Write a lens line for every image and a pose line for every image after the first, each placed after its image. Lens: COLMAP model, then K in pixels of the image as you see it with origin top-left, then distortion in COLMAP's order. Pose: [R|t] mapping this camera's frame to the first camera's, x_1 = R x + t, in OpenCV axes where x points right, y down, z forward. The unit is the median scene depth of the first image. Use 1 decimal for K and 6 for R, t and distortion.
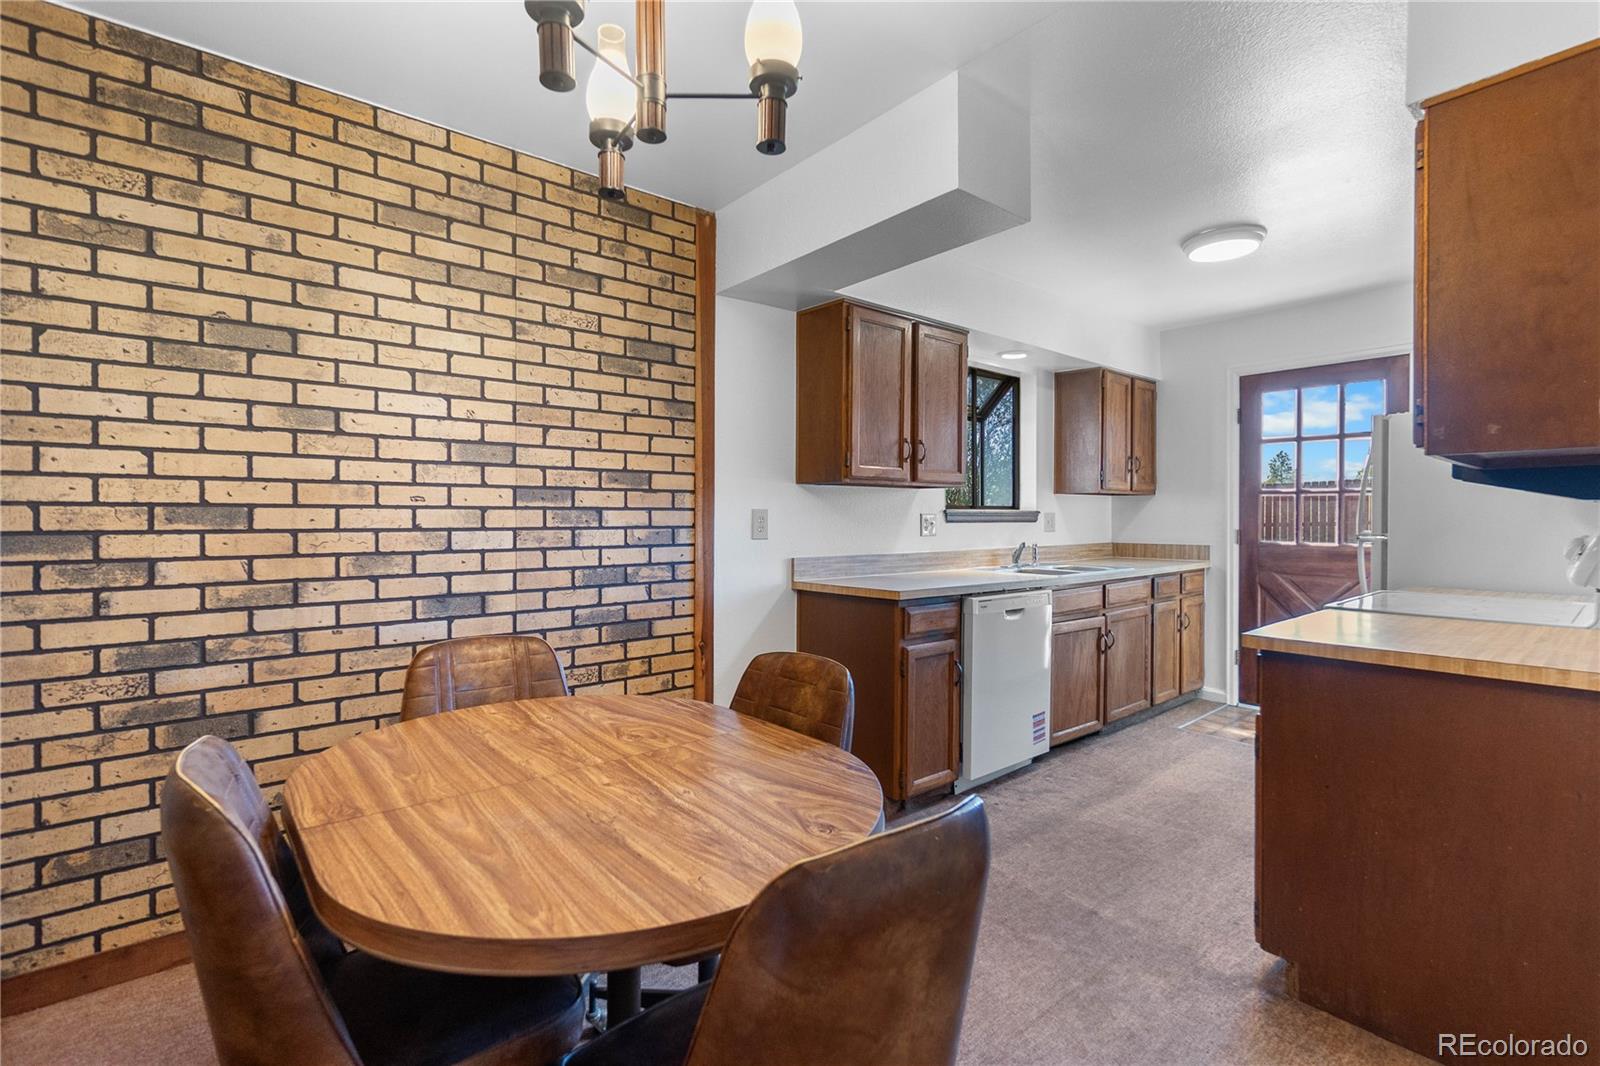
lens RADIAL K [[708.8, 0, 785.2], [0, 708.8, 518.5], [0, 0, 1]] dist [-0.000646, 0.000172]
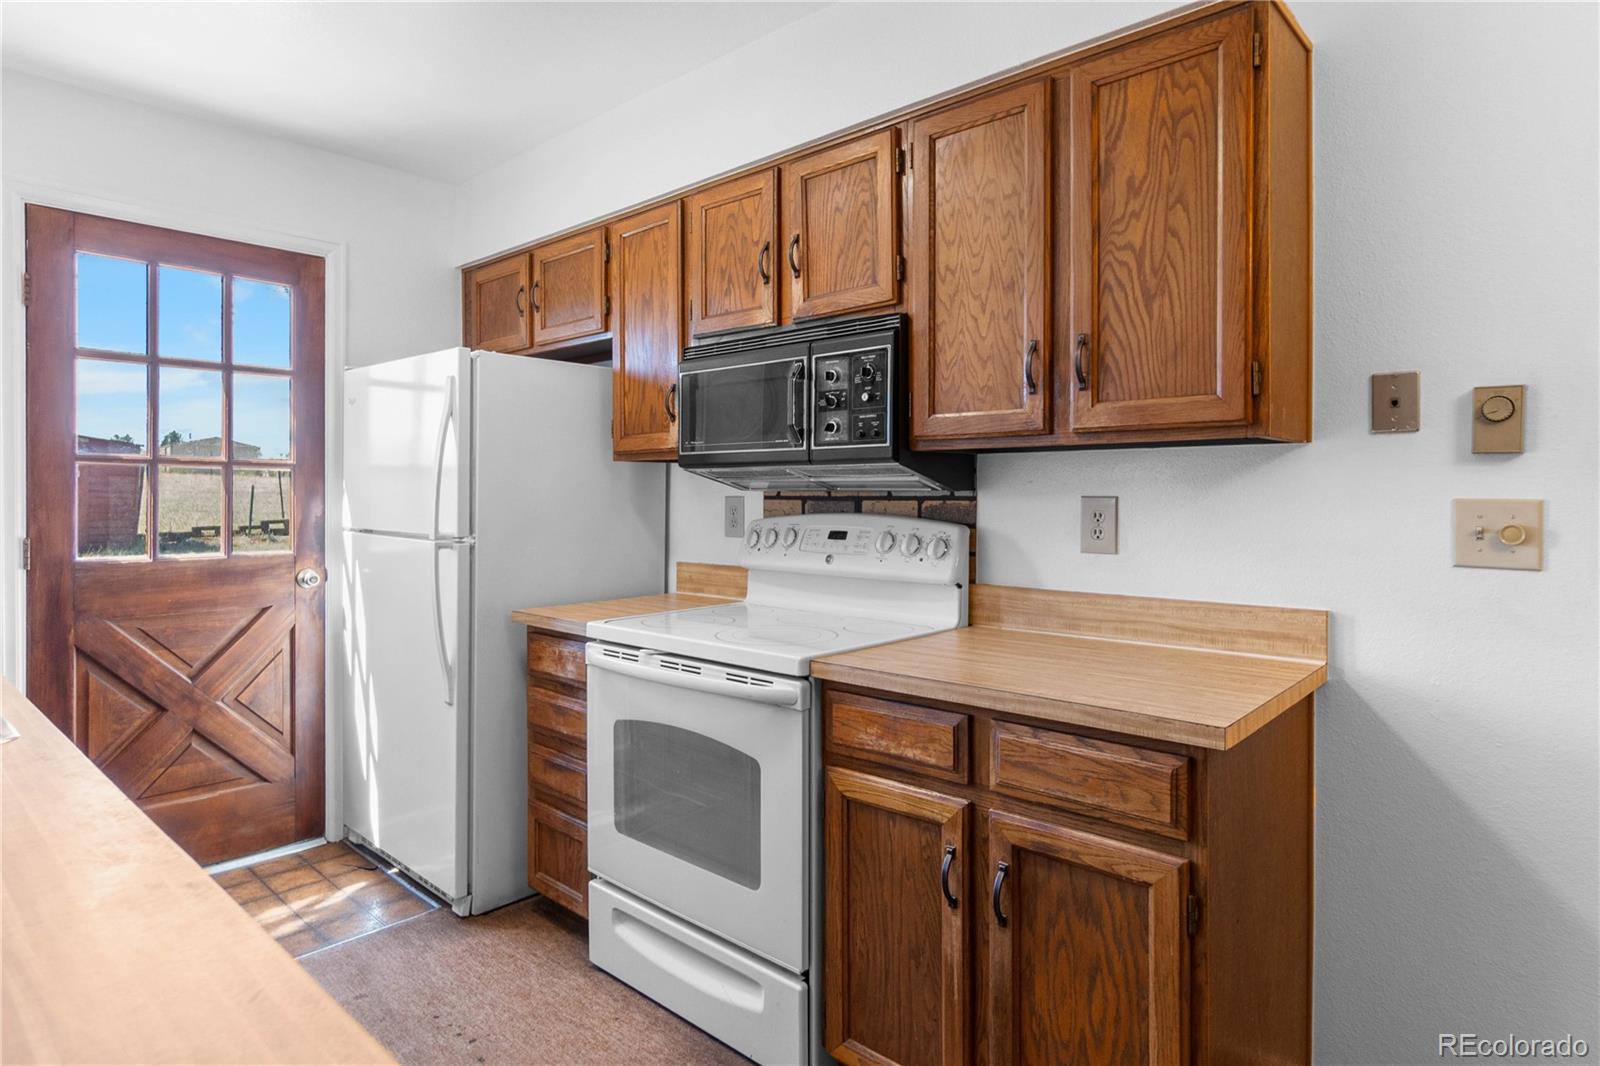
lens RADIAL K [[902.2, 0, 796.5], [0, 902.2, 491.5], [0, 0, 1]] dist [-0.003546, -0.000390]
pose [[-0.140837, 0.000465, 0.990033, -0.008591], [0.006267, 0.999980, 0.000422, -0.013030], [-0.990013, 0.006264, -0.140837, 0.669998]]
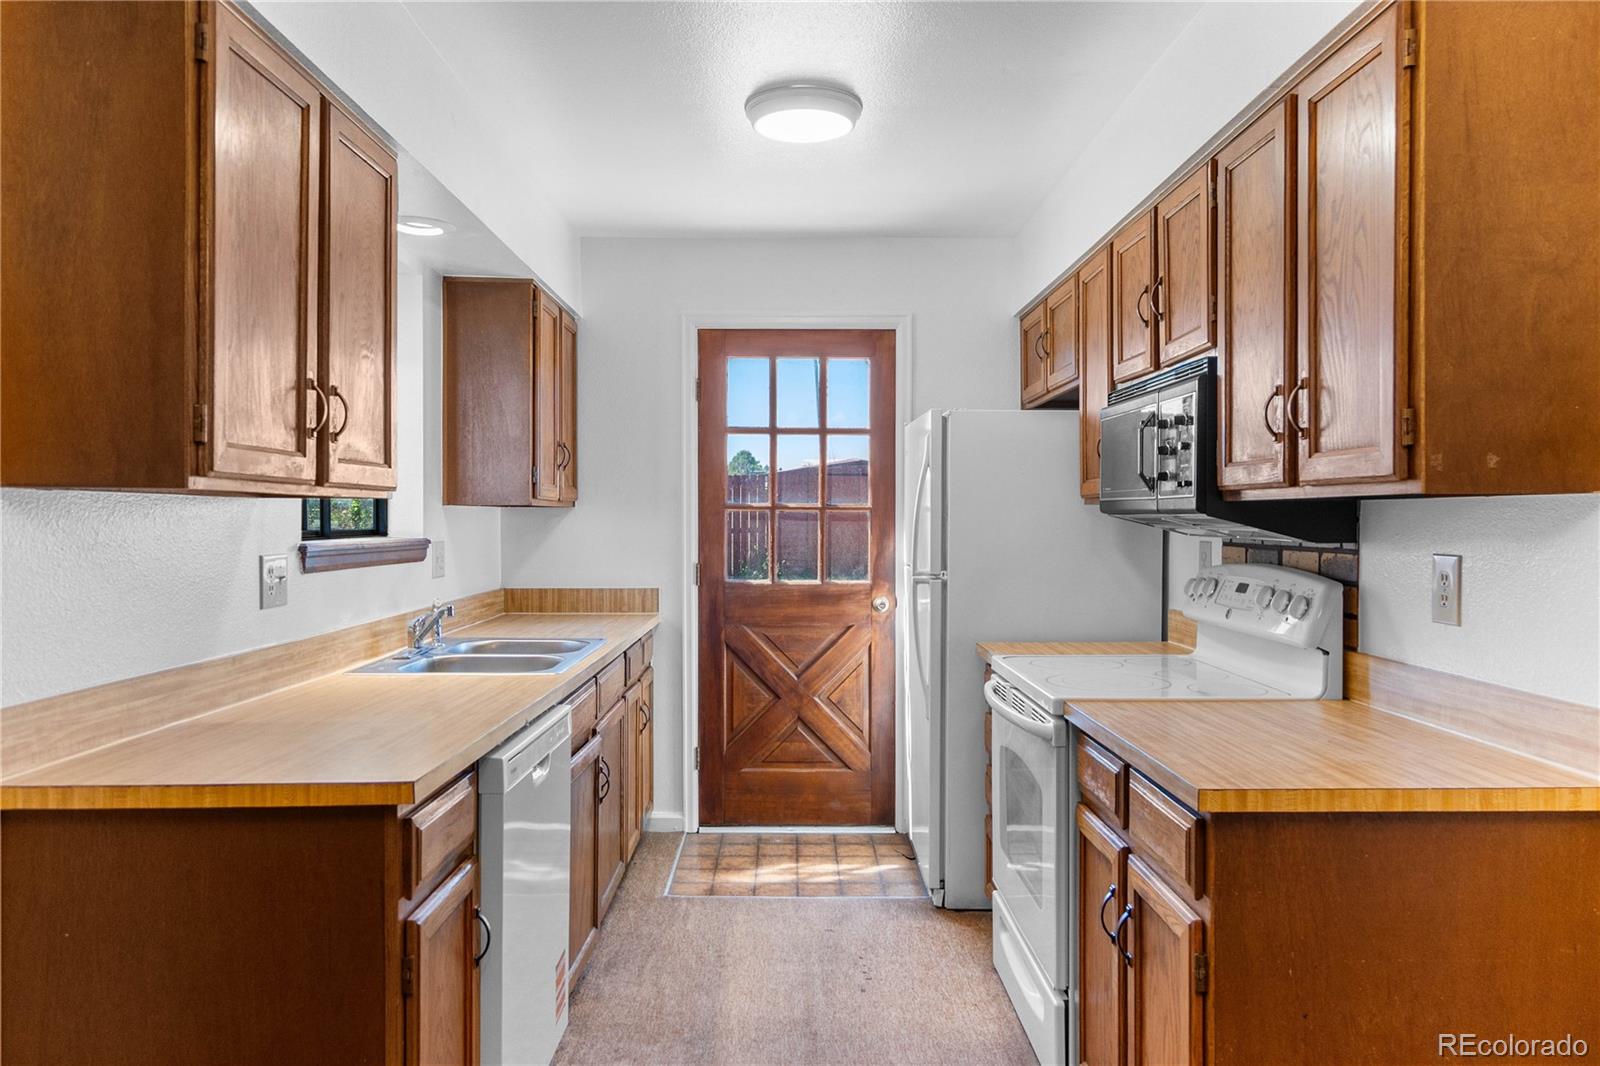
lens RADIAL K [[1119.9, 0, 794.1], [0, 1119.9, 528.5], [0, 0, 1]] dist [0.002355, 0.000531]
pose [[0.627442, -0.007848, 0.778623, -0.125484], [0.003765, 0.999968, 0.007045, -0.026363], [-0.778654, -0.001489, 0.627452, 0.320778]]
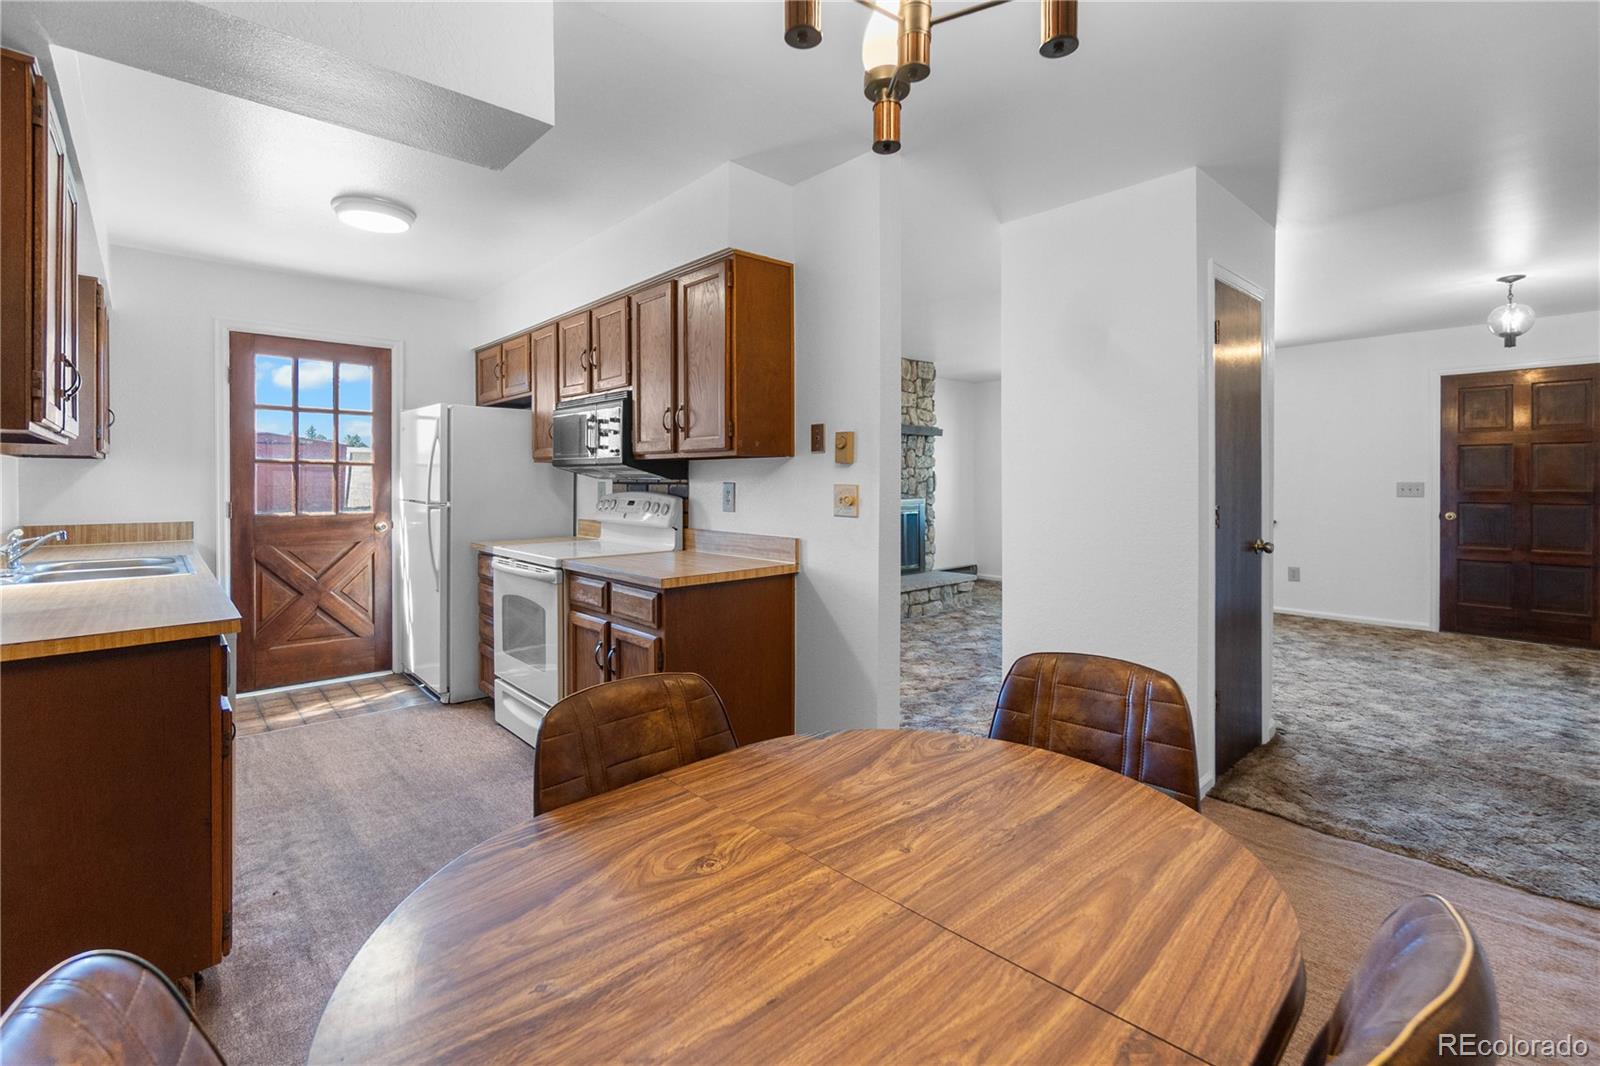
lens RADIAL K [[716.0, 0, 796.4], [0, 716.0, 484.3], [0, 0, 1]] dist [-0.002343, -0.000293]
pose [[-0.054072, -0.007234, 0.998511, -0.340961], [0.002836, 0.999969, 0.007398, -0.012740], [-0.998533, 0.003231, -0.054050, 0.382064]]
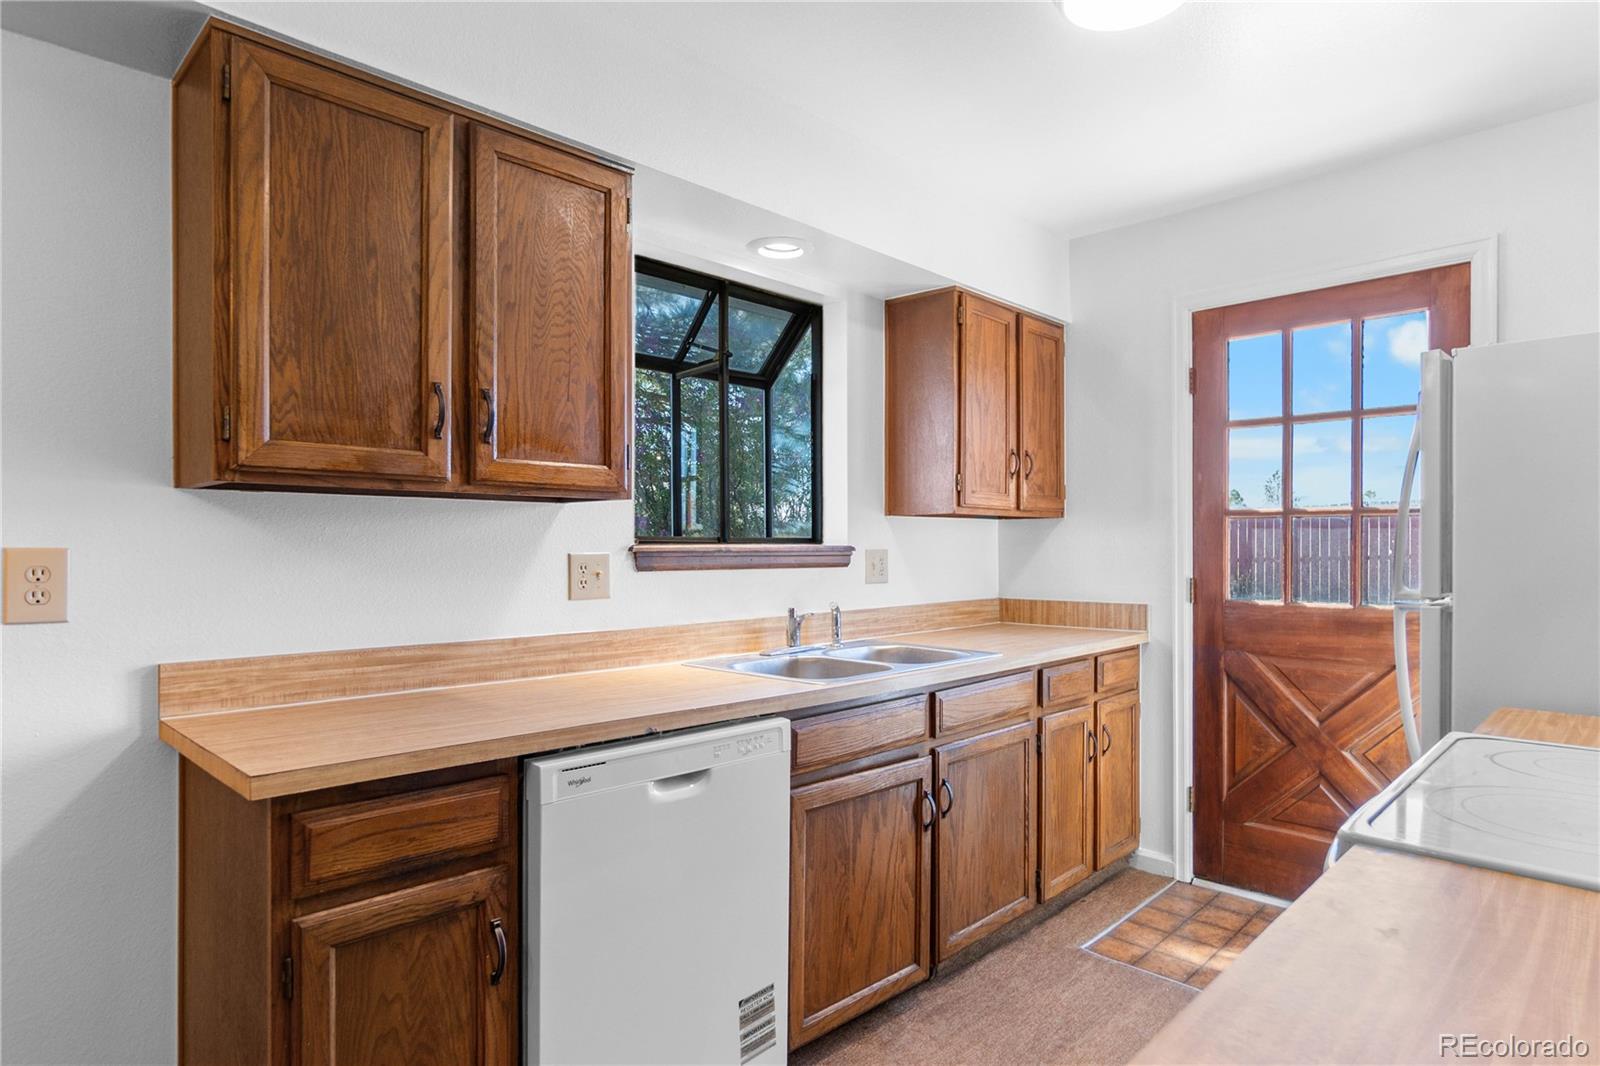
lens RADIAL K [[890.9, 0, 796.9], [0, 890.9, 549.3], [0, 0, 1]] dist [-0.005209, -0.000323]
pose [[0.993518, -0.003182, 0.113631, 0.270562], [0.003430, 0.999992, -0.001987, -0.008241], [-0.113623, 0.002364, 0.993521, 0.360619]]
